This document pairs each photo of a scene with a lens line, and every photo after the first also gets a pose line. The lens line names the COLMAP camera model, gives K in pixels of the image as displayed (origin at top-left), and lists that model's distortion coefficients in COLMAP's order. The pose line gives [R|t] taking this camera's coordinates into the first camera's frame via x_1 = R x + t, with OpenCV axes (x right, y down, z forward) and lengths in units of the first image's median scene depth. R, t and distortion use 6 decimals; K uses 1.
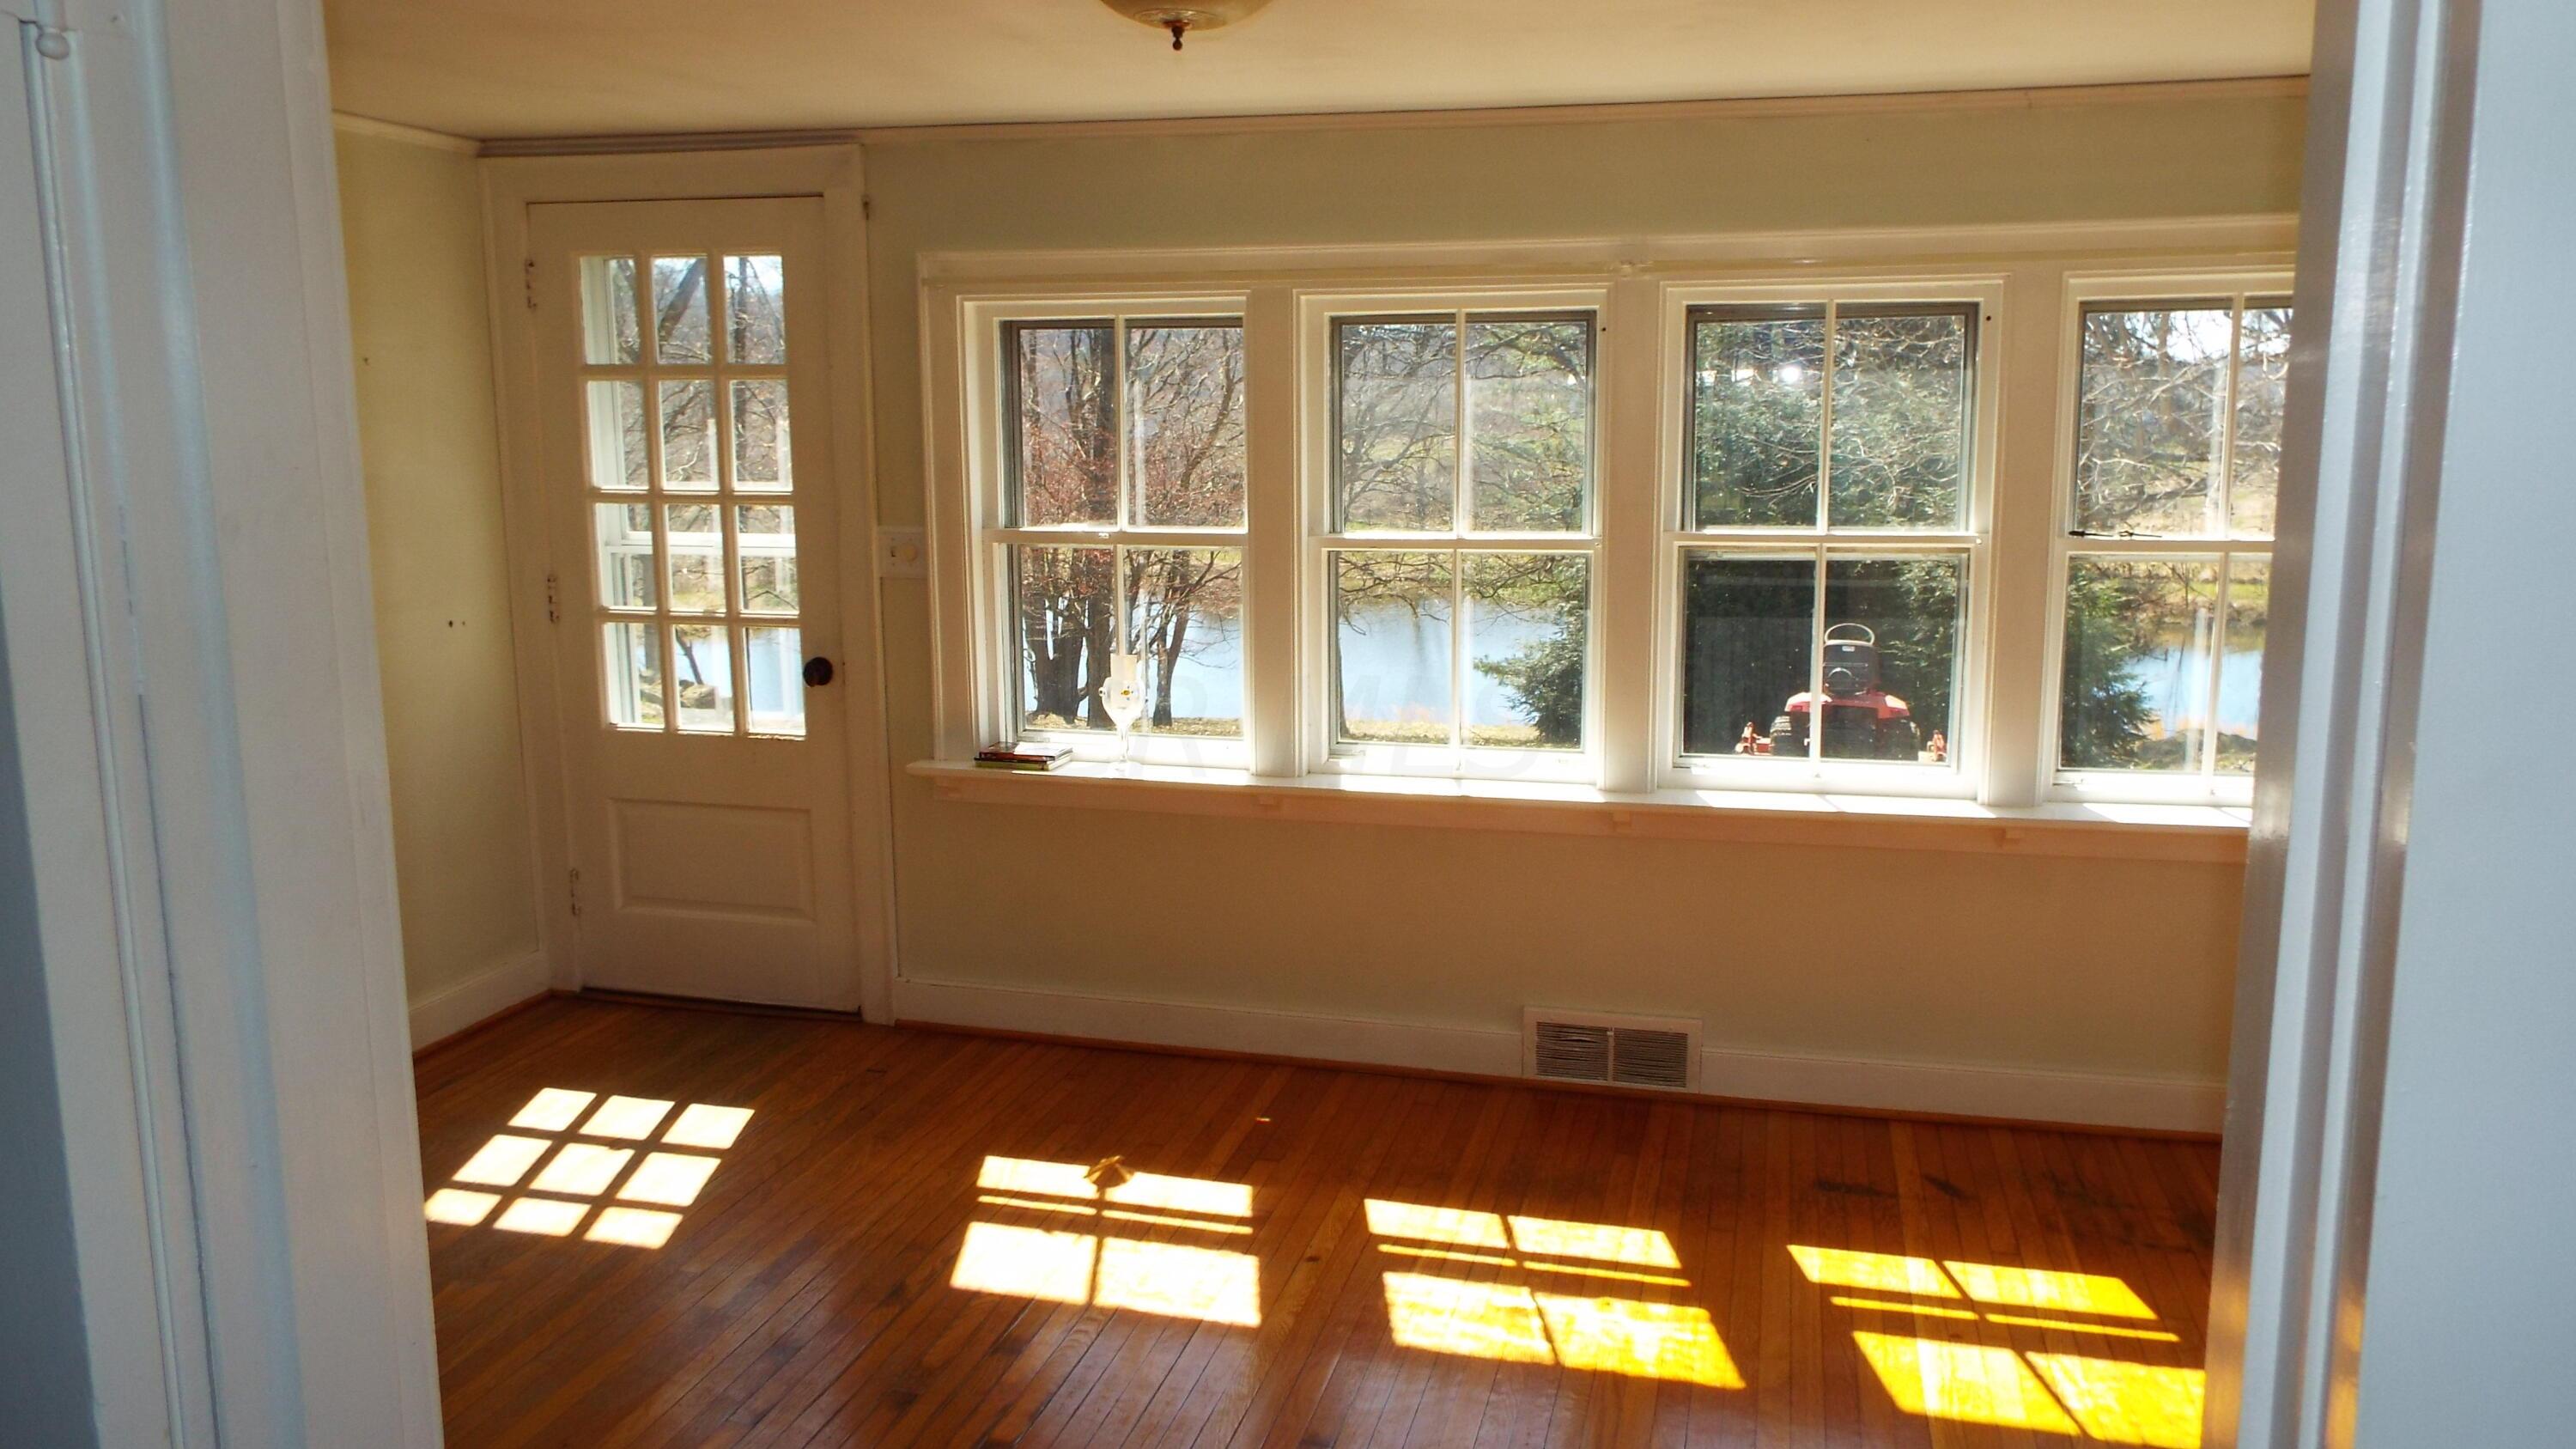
lens RADIAL K [[1899.6, 0, 1288.5], [0, 1899.6, 720.6], [0, 0, 1]] dist [-0.031597, 0.014813]
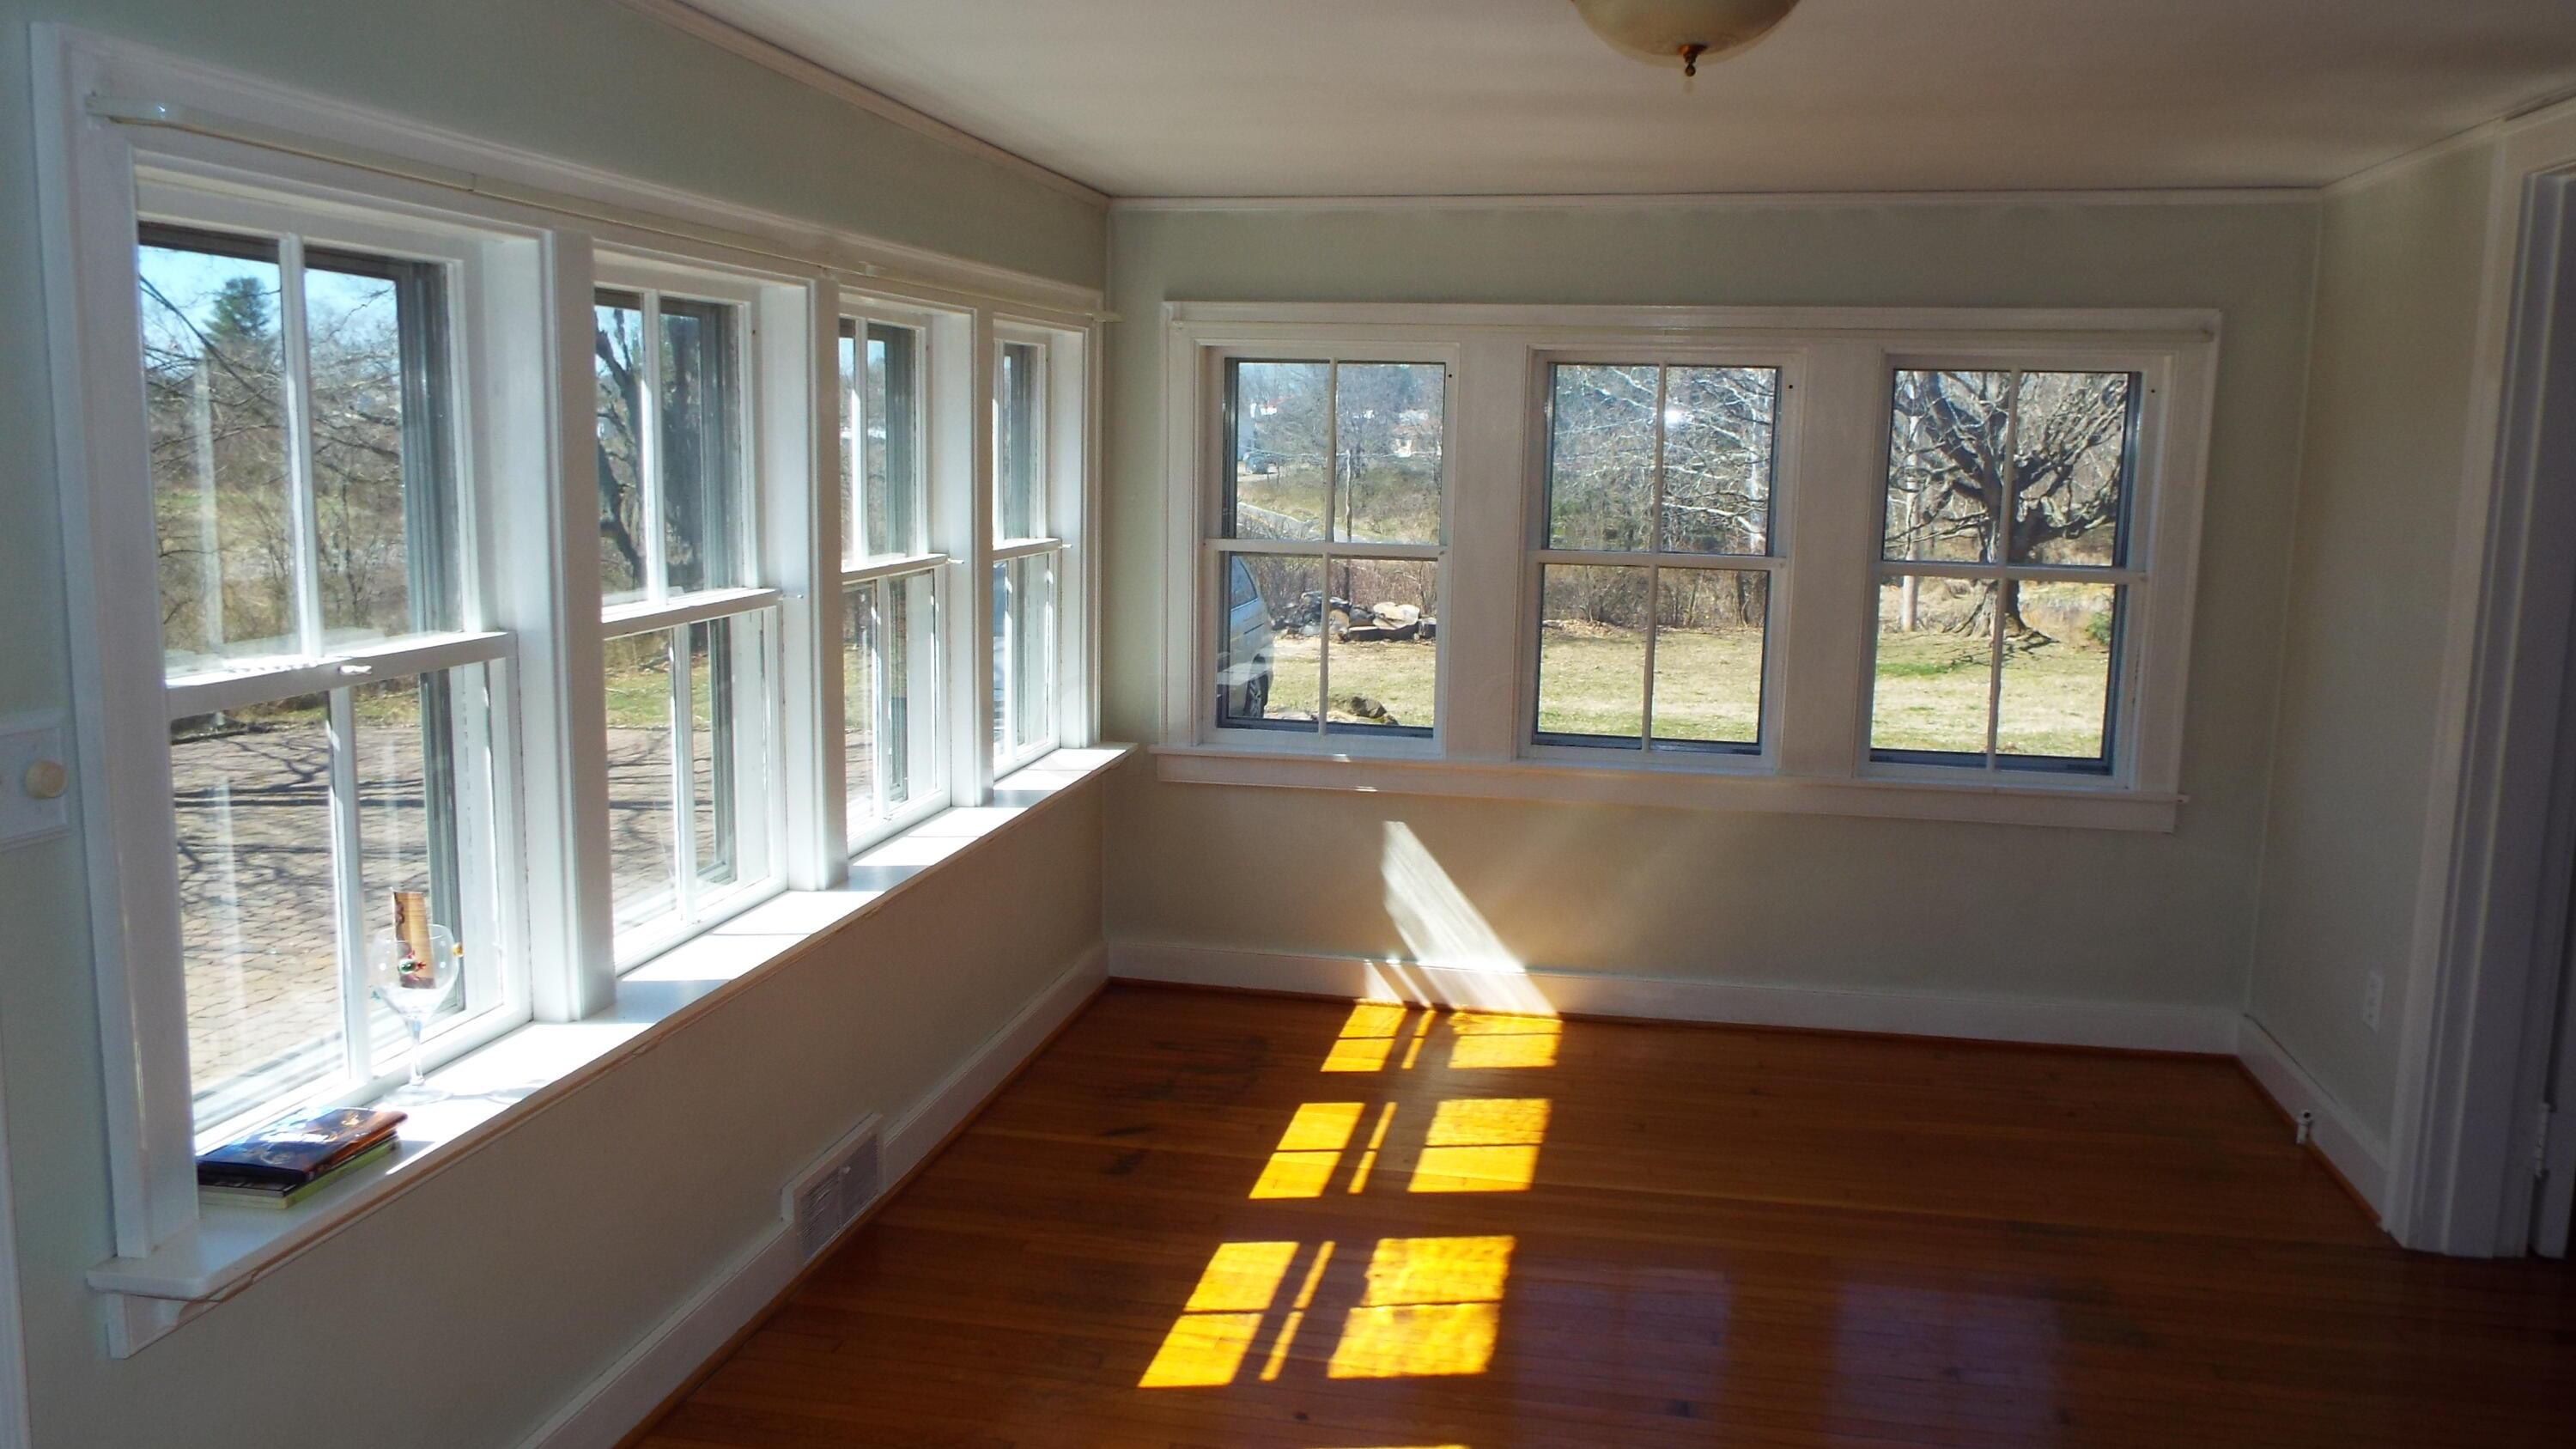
lens RADIAL K [[1899.6, 0, 1285.7], [0, 1899.6, 717.7], [0, 0, 1]] dist [-0.031597, 0.014813]
pose [[-0.073875, -0.149377, 0.986017, -0.833215], [0.148131, 0.976107, 0.158974, -0.181028], [-0.986205, 0.157804, -0.049982, 1.033271]]
